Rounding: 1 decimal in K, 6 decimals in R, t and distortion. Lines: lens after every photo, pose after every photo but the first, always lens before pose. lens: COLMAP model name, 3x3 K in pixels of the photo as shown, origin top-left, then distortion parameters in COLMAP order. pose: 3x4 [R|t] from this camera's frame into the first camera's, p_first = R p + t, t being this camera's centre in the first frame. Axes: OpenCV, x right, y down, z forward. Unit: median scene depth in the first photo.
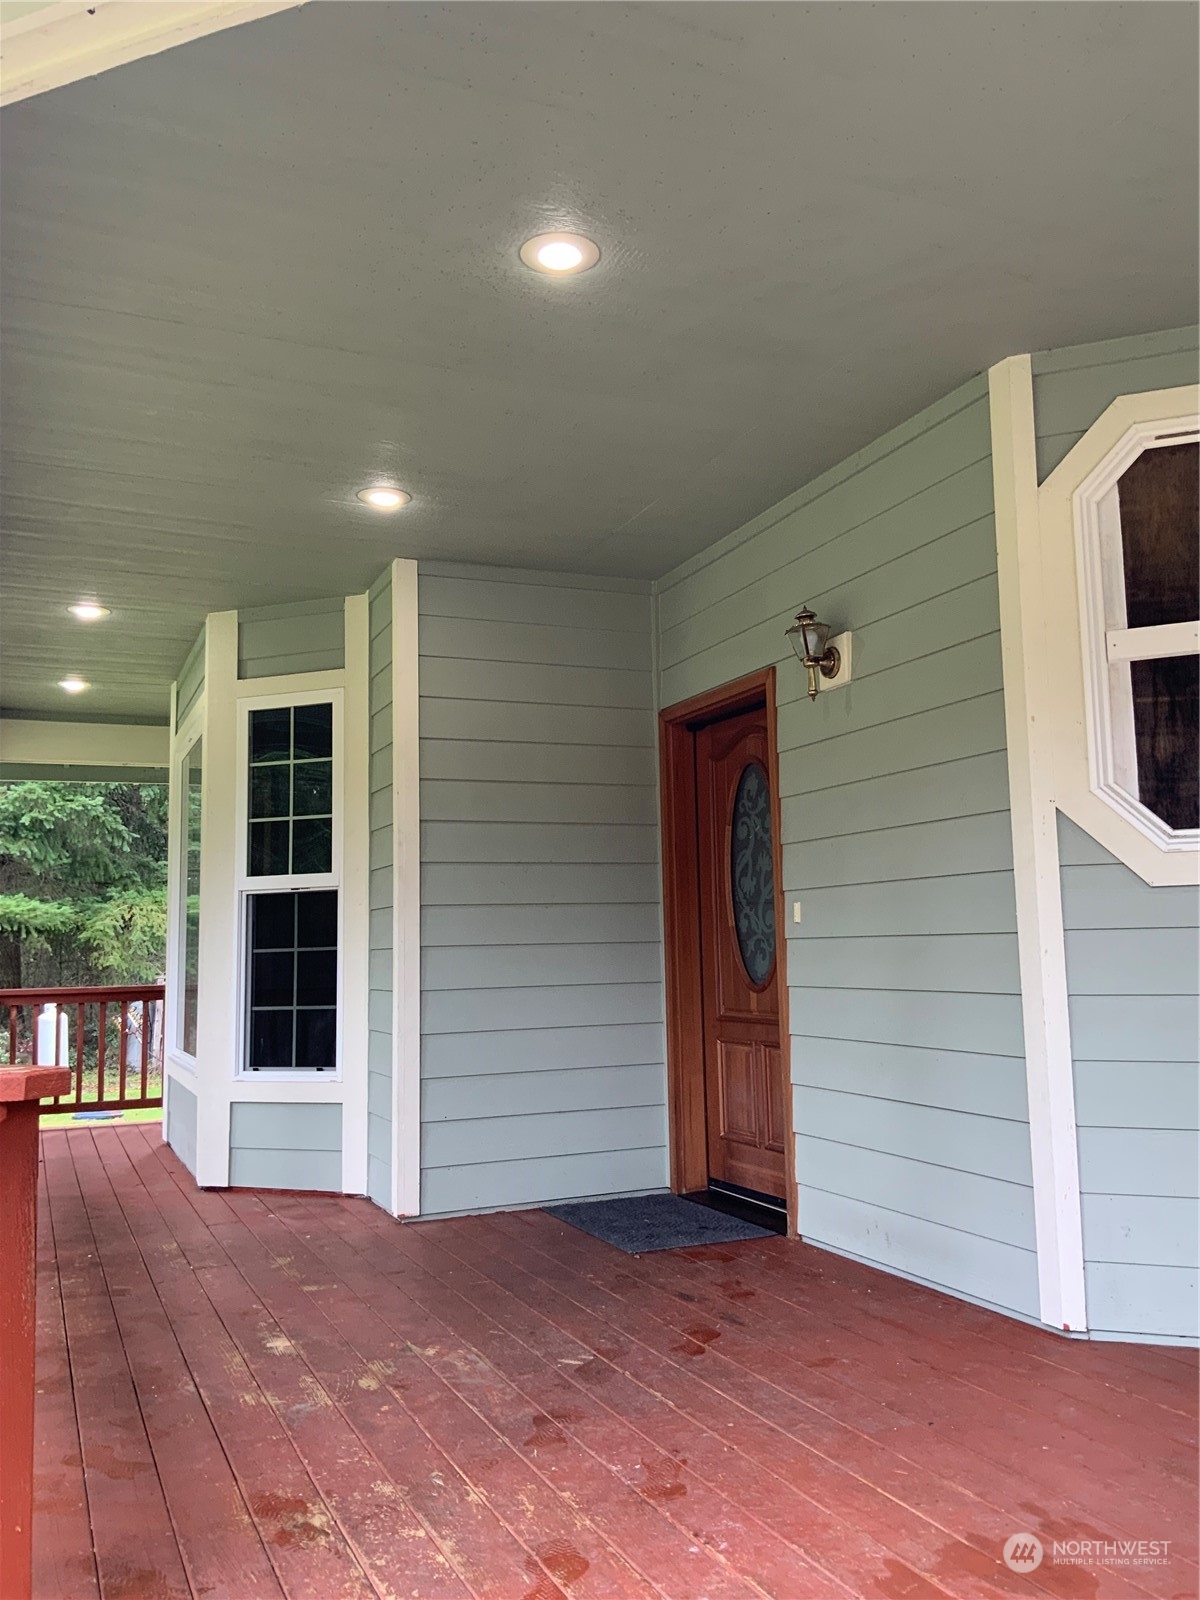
lens RADIAL K [[1311.0, 0, 601.5], [0, 1311.0, 799.2], [0, 0, 1]] dist [0.051556, -0.047432]
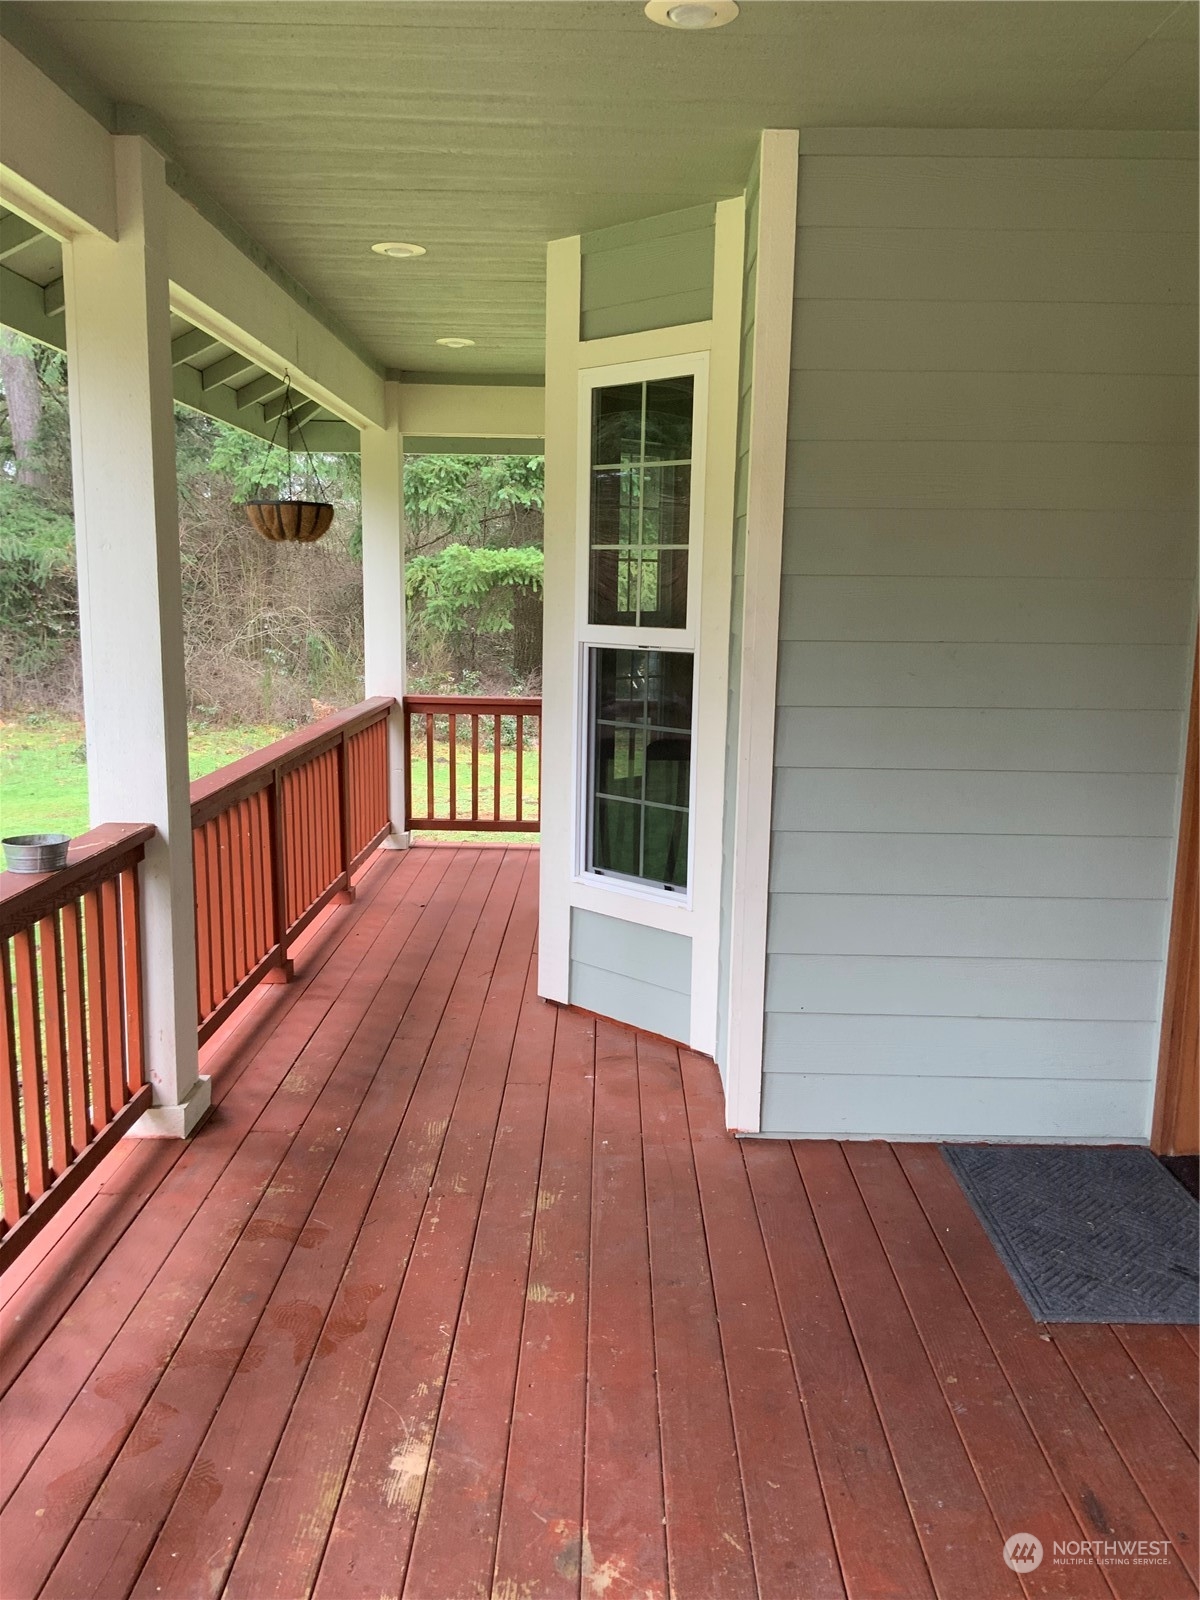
lens RADIAL K [[1311.0, 0, 591.6], [0, 1311.0, 807.7], [0, 0, 1]] dist [0.051556, -0.047432]
pose [[0.911430, 0.102516, -0.398479, 0.041331], [0.015431, 0.959266, 0.282084, -0.052295], [0.411166, -0.263249, 0.872721, 0.327201]]
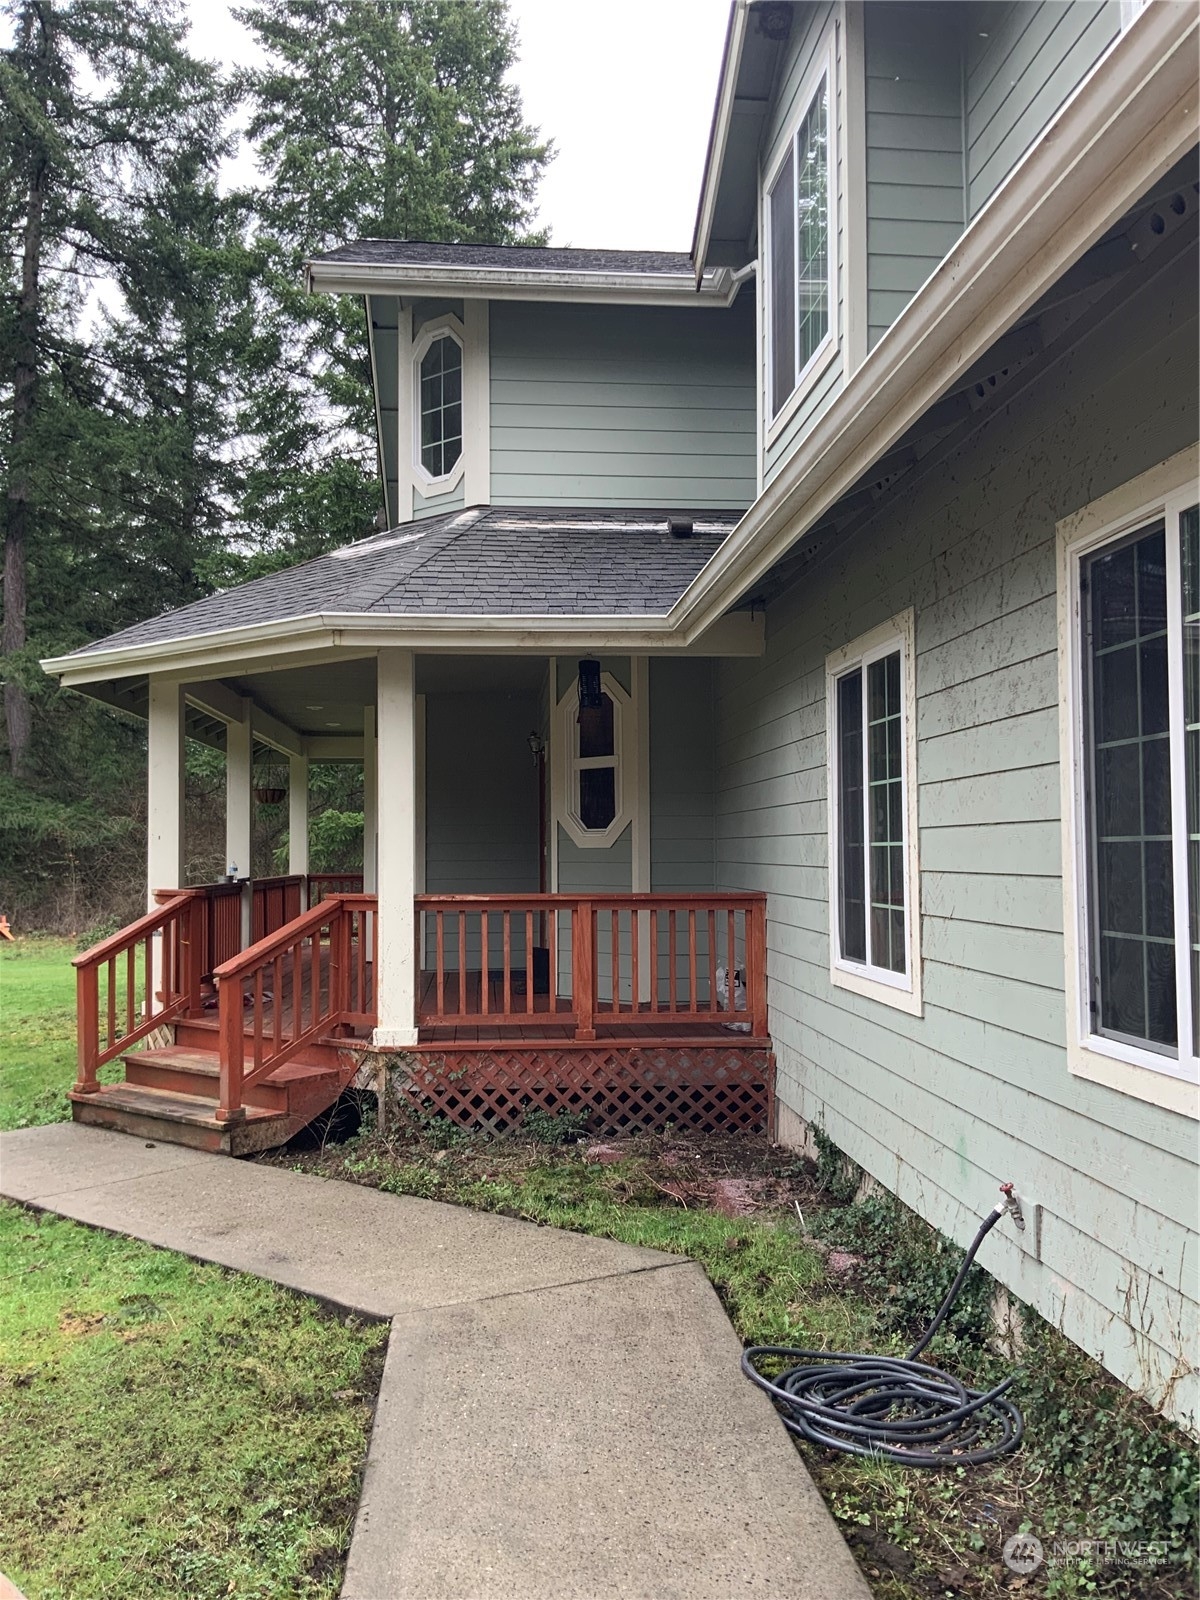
lens RADIAL K [[1311.0, 0, 606.6], [0, 1311.0, 791.8], [0, 0, 1]] dist [0.051556, -0.047432]
pose [[0.951016, -0.000761, -0.309140, 0.808594], [0.024106, 0.997135, 0.071704, -0.154016], [0.308200, -0.075643, 0.948310, -1.020748]]
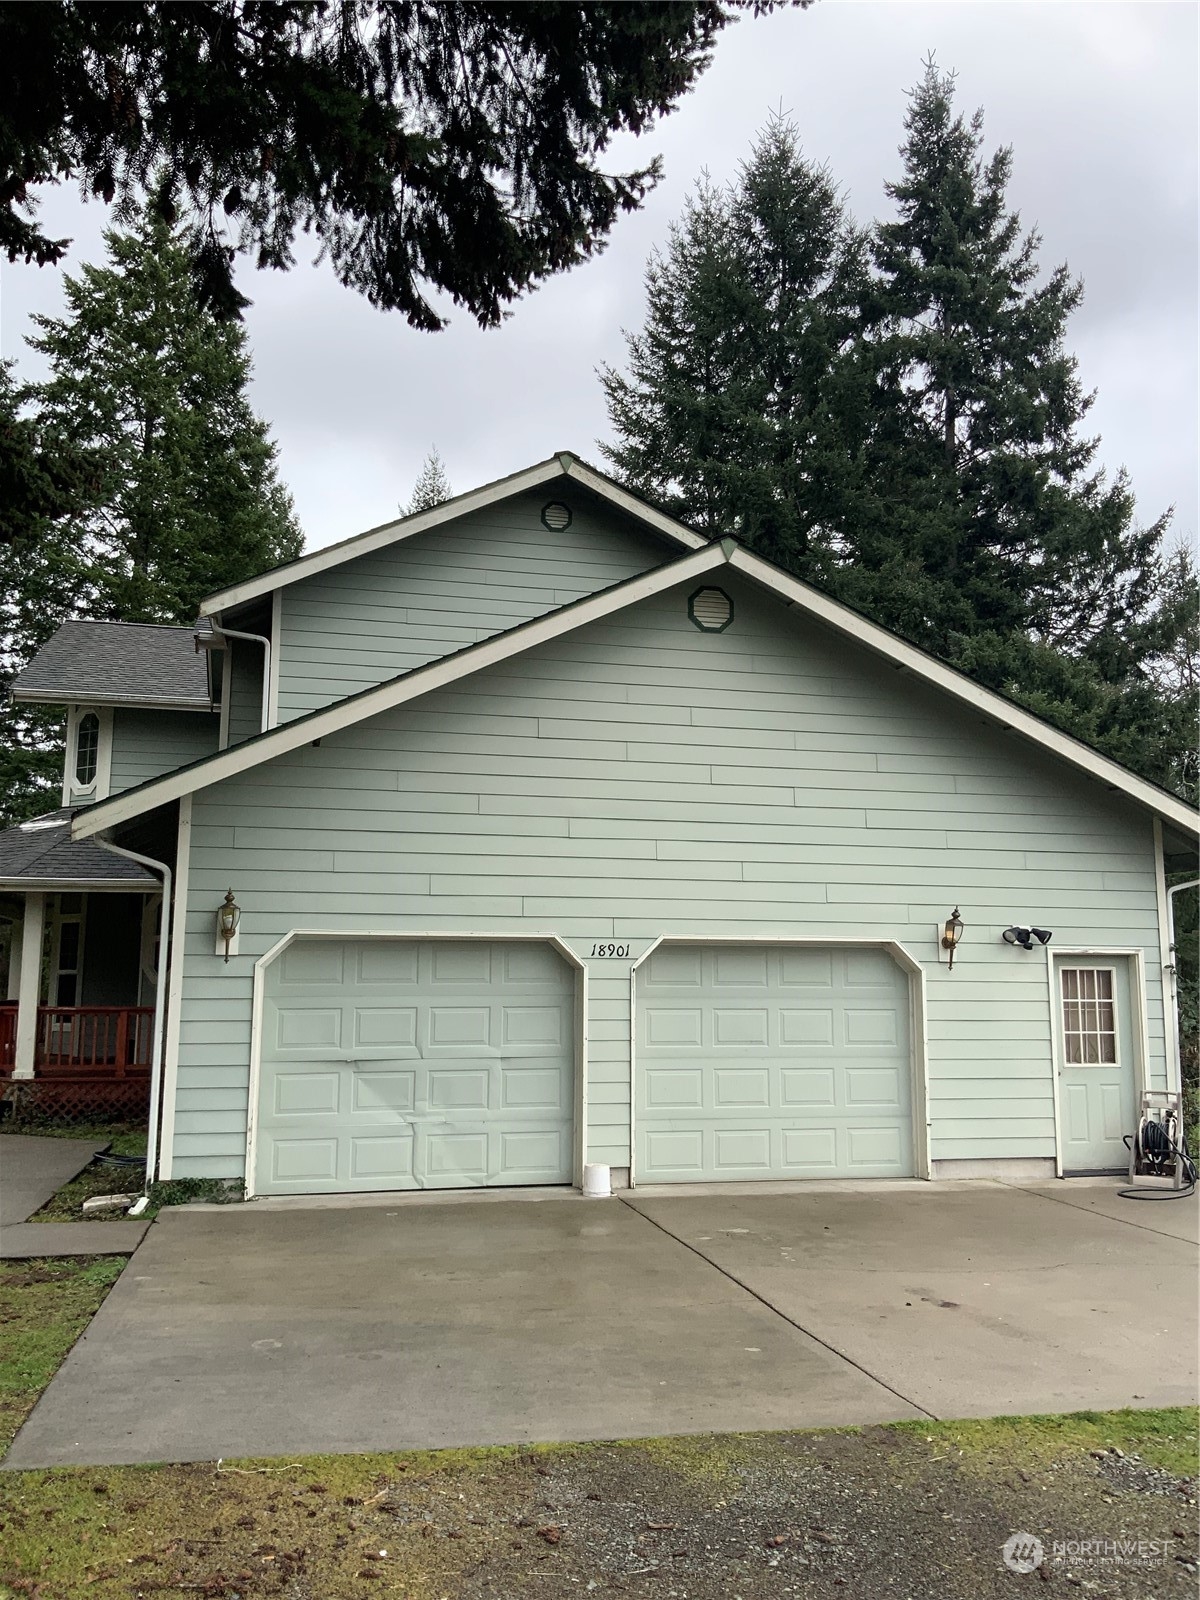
lens RADIAL K [[1311.0, 0, 590.2], [0, 1311.0, 813.5], [0, 0, 1]] dist [0.051556, -0.047432]
pose [[0.983528, 0.005826, -0.180663, 3.064804], [-0.008333, 0.999879, -0.013118, -0.555022], [0.180565, 0.014407, 0.983458, -3.914000]]
